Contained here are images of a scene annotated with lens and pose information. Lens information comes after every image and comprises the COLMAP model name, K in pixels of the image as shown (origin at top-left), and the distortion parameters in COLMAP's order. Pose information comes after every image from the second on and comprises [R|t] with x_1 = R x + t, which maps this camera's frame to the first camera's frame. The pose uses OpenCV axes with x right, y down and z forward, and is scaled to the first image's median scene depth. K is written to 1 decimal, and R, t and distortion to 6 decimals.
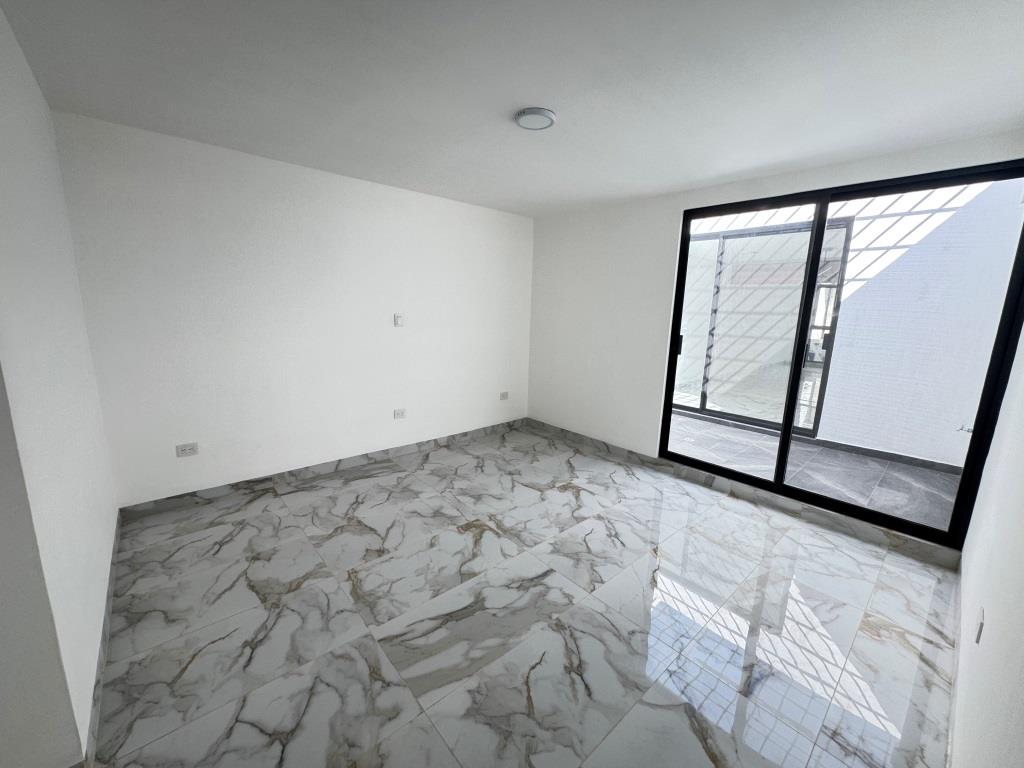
lens RADIAL K [[405.5, 0, 512.0], [0, 405.5, 381.1], [0, 0, 1]] dist [-0.005725, 0.000857]
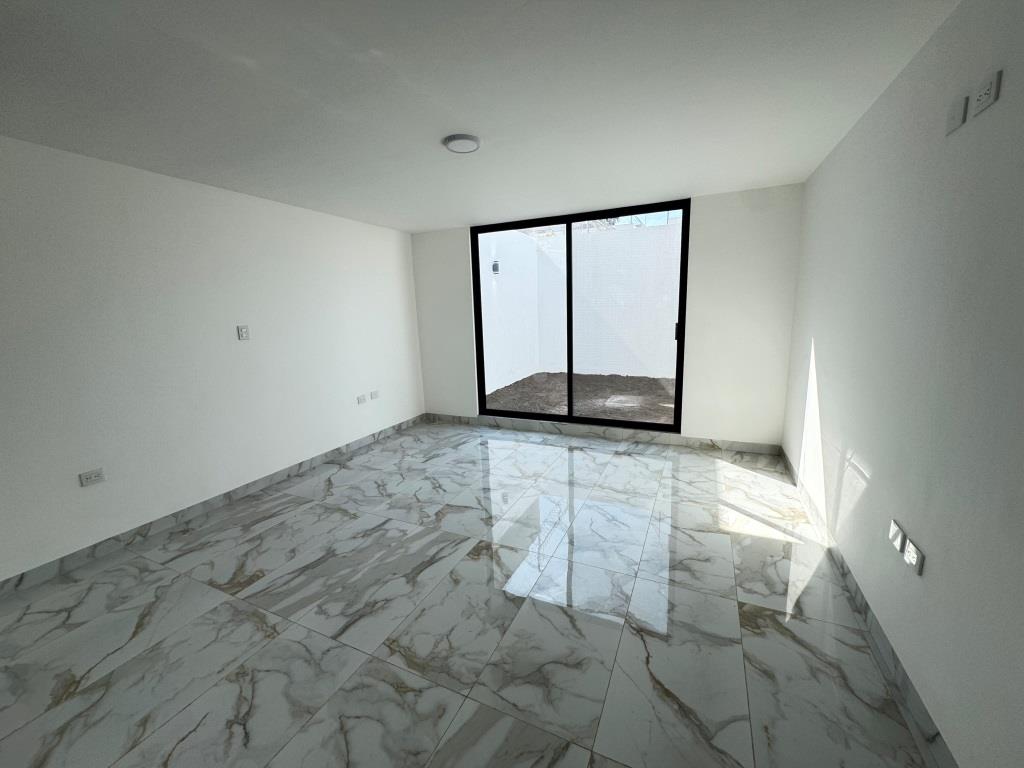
lens RADIAL K [[405.5, 0, 512.7], [0, 405.5, 380.6], [0, 0, 1]] dist [-0.005725, 0.000857]
pose [[0.914665, -0.128885, 0.383113, -0.376810], [0.132675, 0.991020, 0.016639, -0.002106], [-0.381817, 0.035611, 0.923552, -0.044565]]
